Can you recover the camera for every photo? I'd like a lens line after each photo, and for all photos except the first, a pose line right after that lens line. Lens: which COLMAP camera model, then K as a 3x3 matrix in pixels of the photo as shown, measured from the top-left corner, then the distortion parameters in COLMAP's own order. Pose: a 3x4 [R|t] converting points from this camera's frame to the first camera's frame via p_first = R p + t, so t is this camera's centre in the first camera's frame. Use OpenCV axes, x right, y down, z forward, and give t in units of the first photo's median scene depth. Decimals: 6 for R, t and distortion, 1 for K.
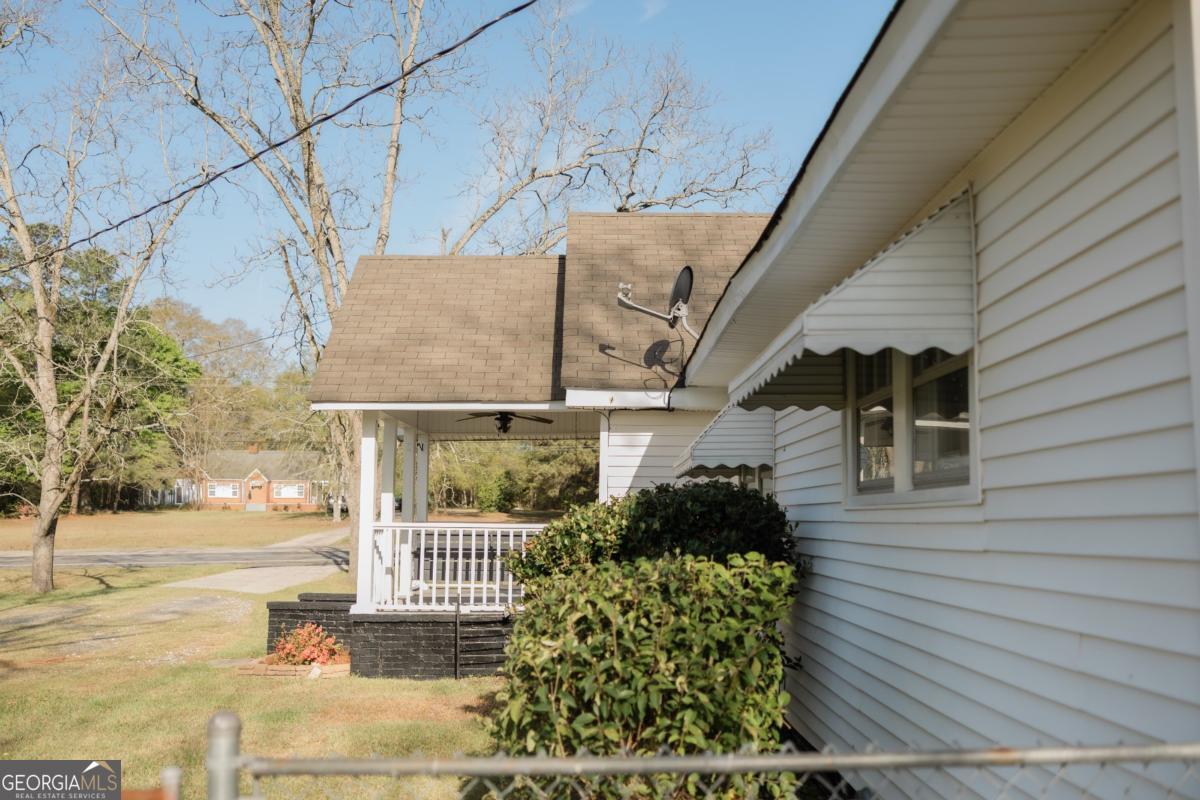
lens RADIAL K [[998.4, 0, 584.6], [0, 998.4, 424.7], [0, 0, 1]] dist [-0.001909, 0.001789]
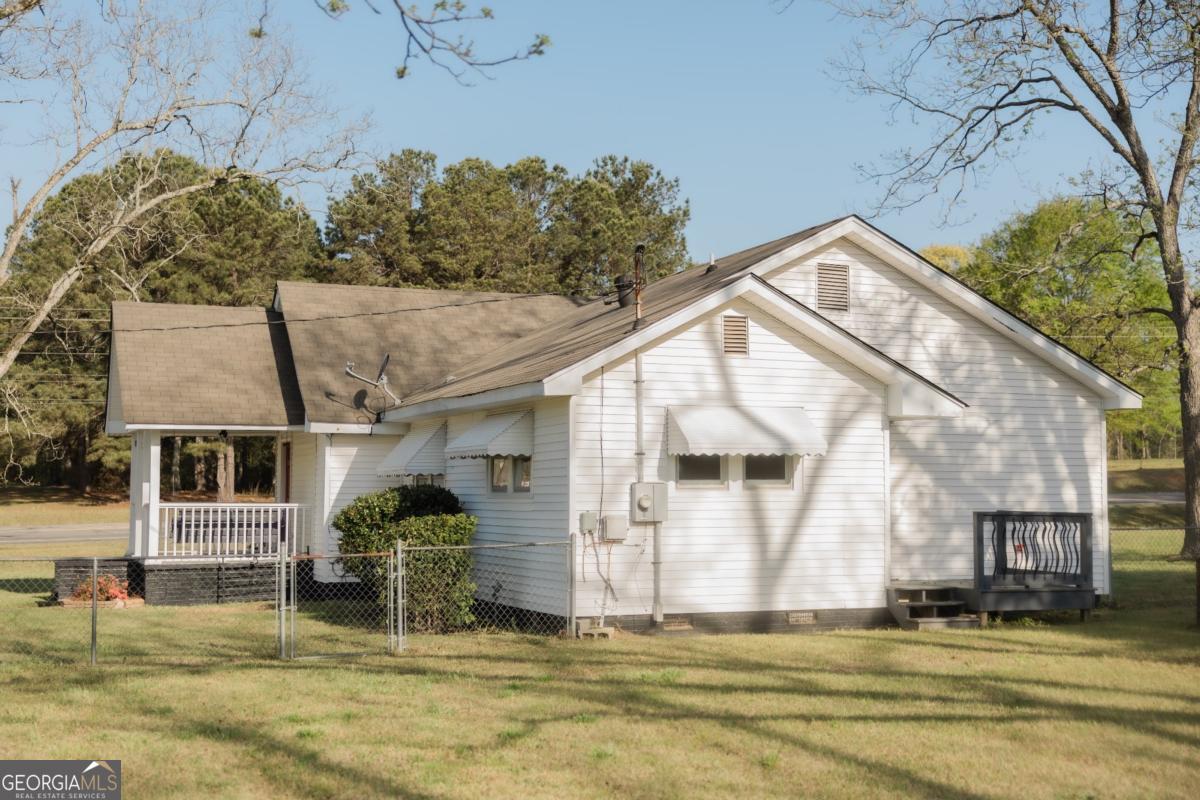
lens RADIAL K [[1564.2, 0, 600.0], [0, 1564.2, 400.0], [0, 0, 1]] dist [-0.001881, 0.008712]
pose [[0.923860, 0.017435, 0.382333, -0.509800], [-0.031305, 0.999057, 0.030086, -0.148712], [-0.381448, -0.039764, 0.923535, -1.417715]]
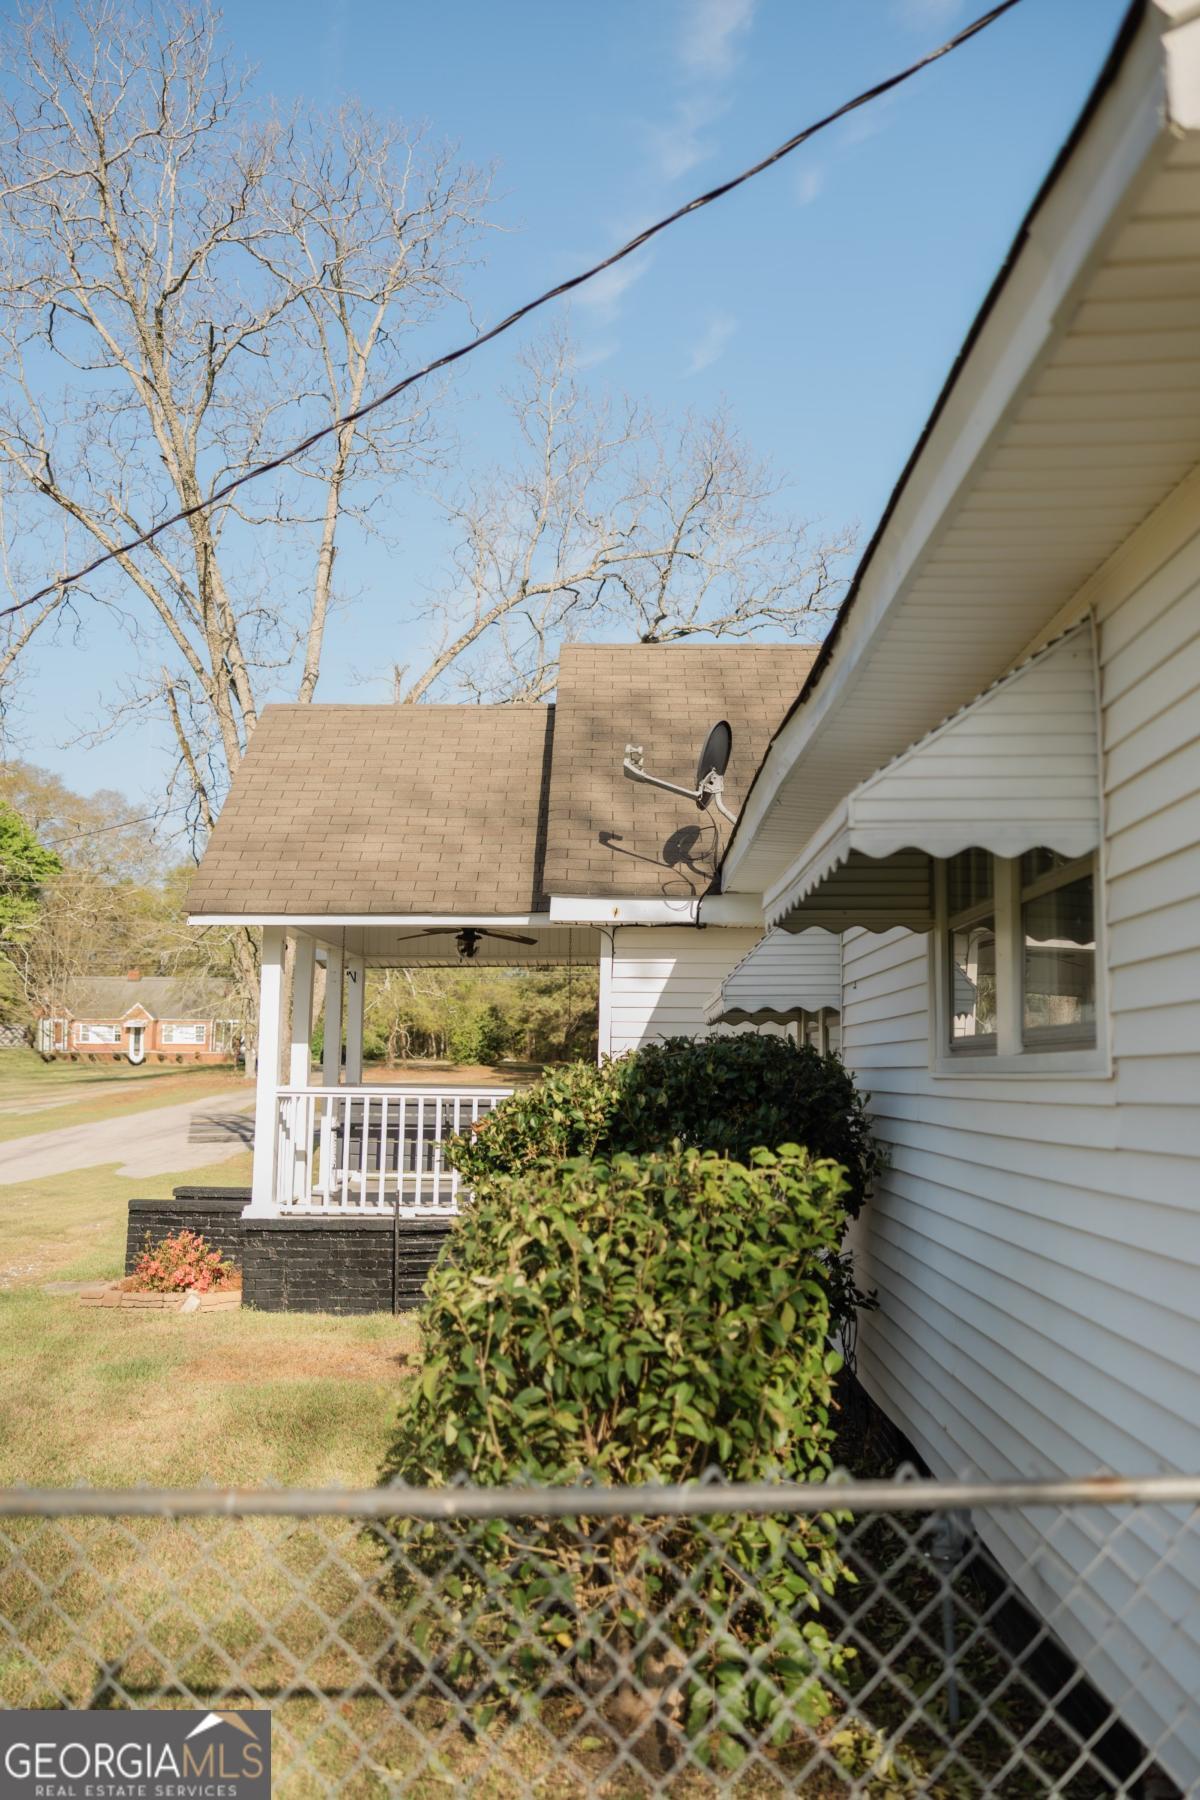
lens RADIAL K [[1411.1, 0, 600.0], [0, 1411.1, 900.0], [0, 0, 1]] dist [-0.003162, -0.000039]
pose [[0.999991, 0.000979, -0.004028, 0.017945], [-0.001093, 0.999595, -0.028423, -0.004567], [0.003998, 0.028428, 0.999588, 0.013789]]
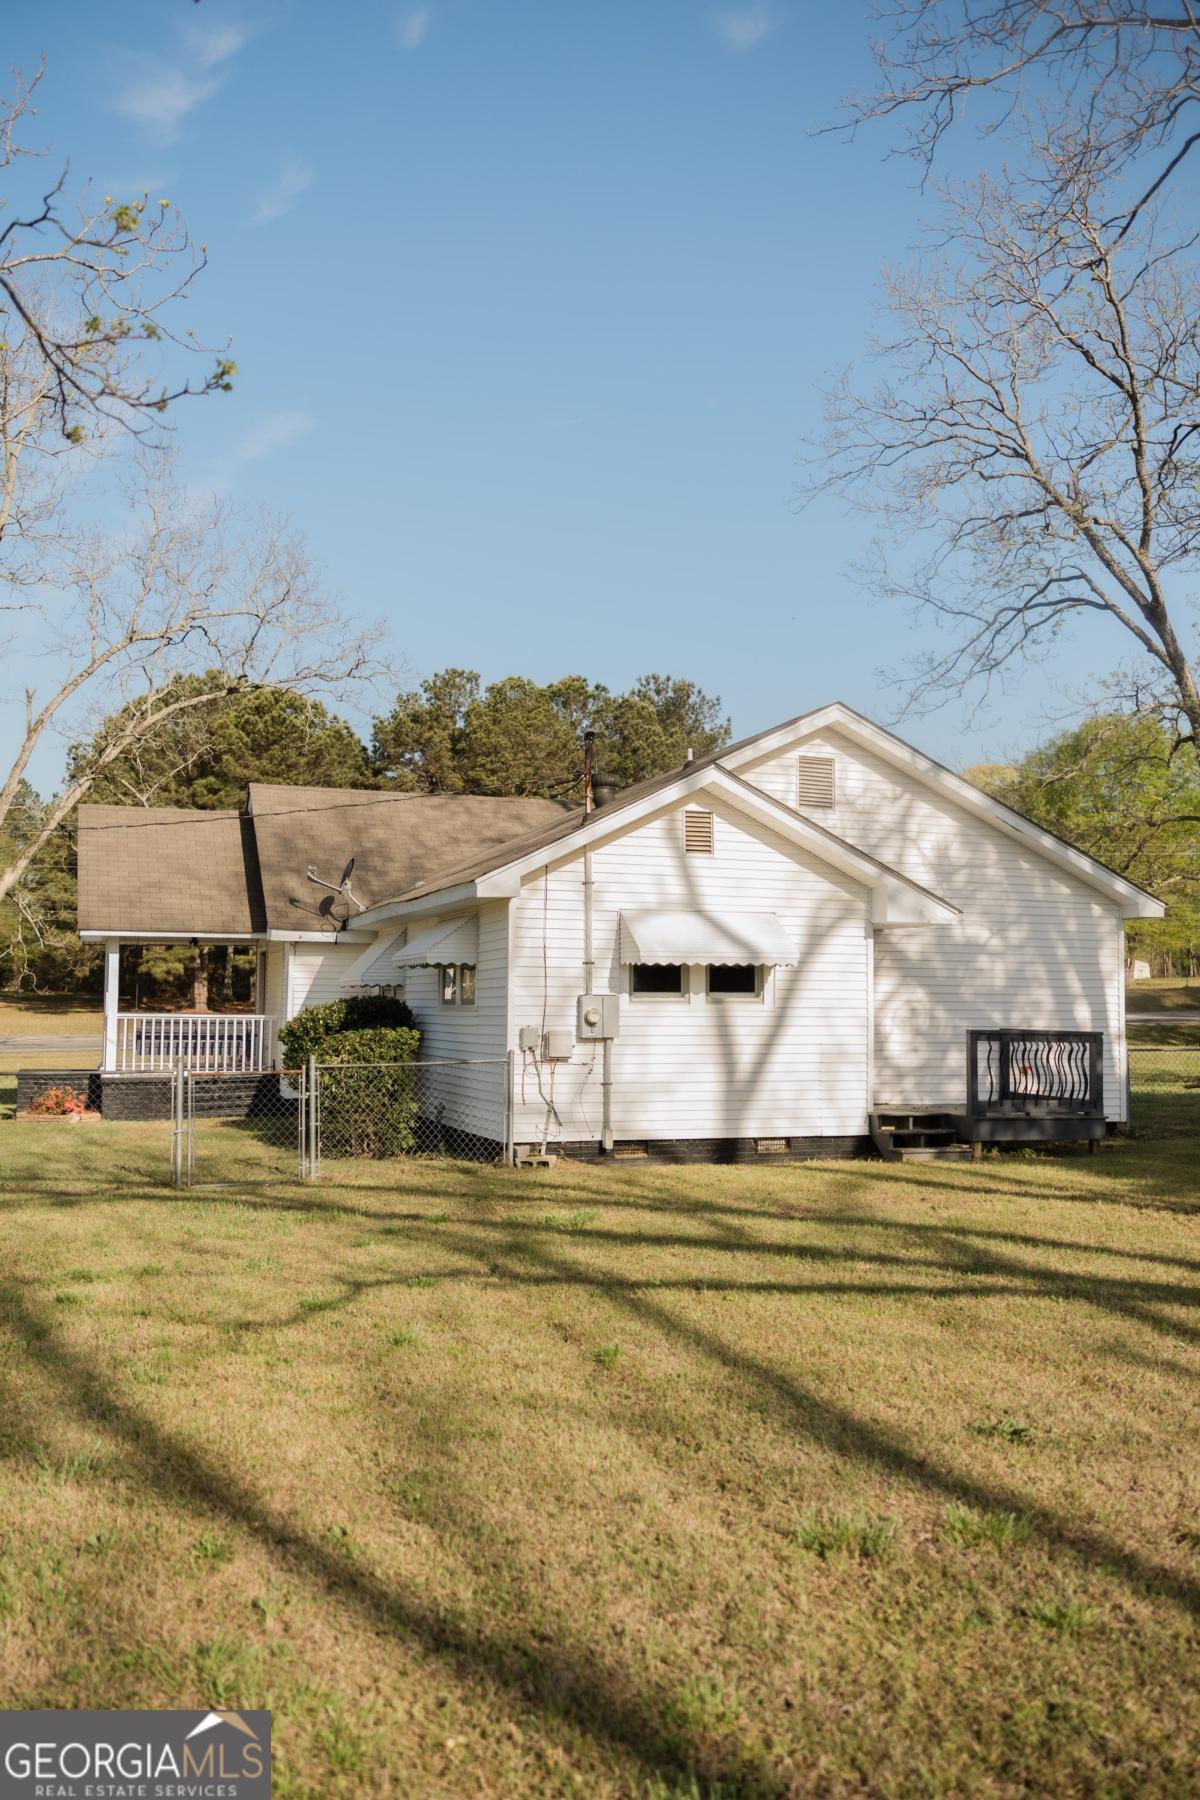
lens RADIAL K [[1497.6, 0, 568.9], [0, 1497.6, 920.5], [0, 0, 1]] dist [-0.001909, 0.001789]
pose [[0.945809, 0.020342, 0.324086, -0.305199], [-0.033004, 0.998890, 0.033620, -0.130061], [-0.323043, -0.042494, 0.945430, -1.240569]]
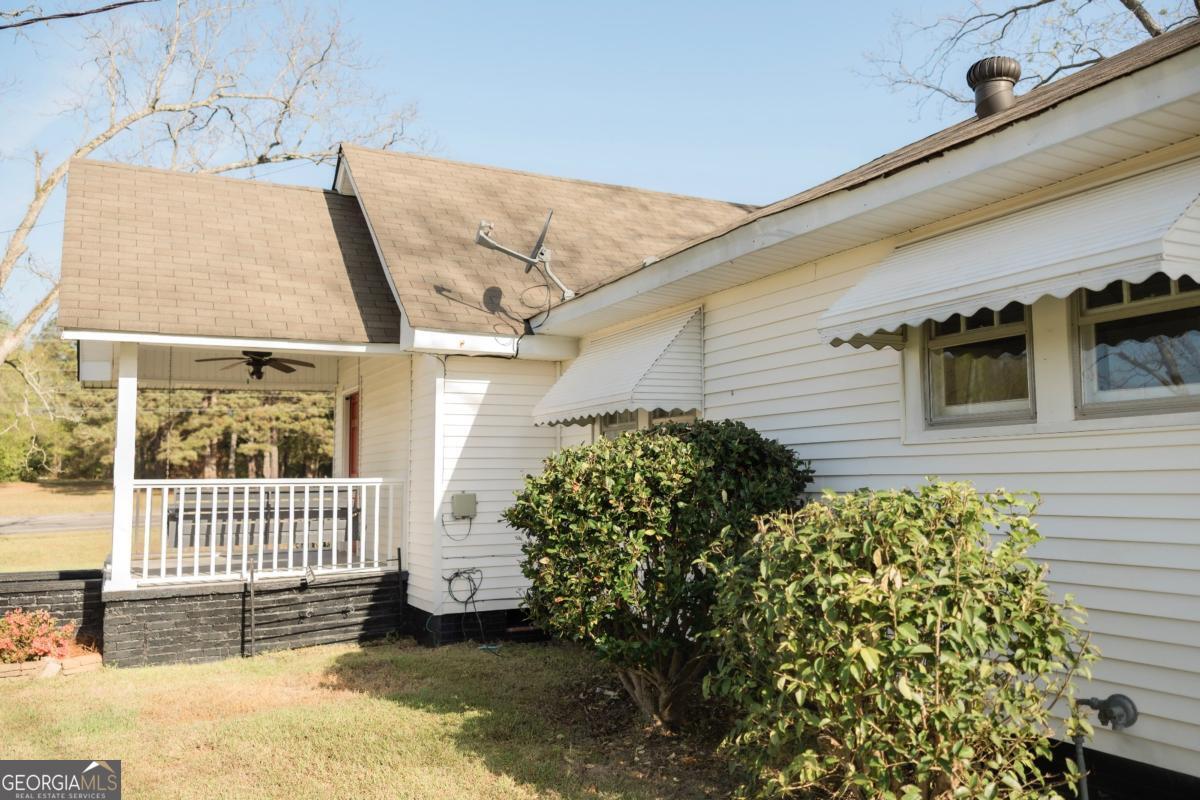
lens RADIAL K [[933.5, 0, 600.0], [0, 933.5, 400.0], [0, 0, 1]] dist [0.007546, 0.005931]
pose [[0.880523, 0.024511, 0.473370, -0.246569], [-0.026523, 0.999645, -0.002426, 0.024484], [-0.473262, -0.010419, 0.880860, 0.139699]]
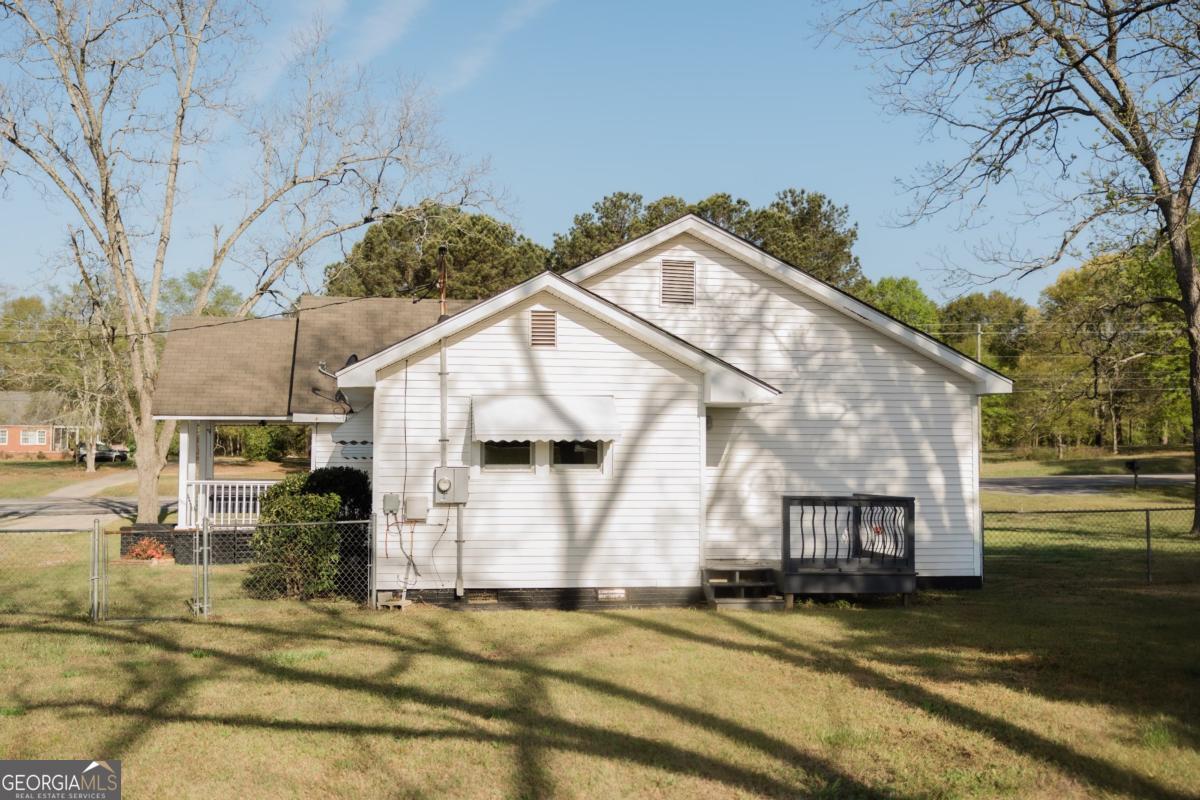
lens RADIAL K [[1221.4, 0, 557.0], [0, 1221.4, 408.1], [0, 0, 1]] dist [-0.000287, -0.001214]
pose [[0.989729, 0.004493, 0.142887, 0.136292], [-0.011311, 0.998834, 0.046940, -0.147265], [-0.142510, -0.048074, 0.988625, -1.299340]]
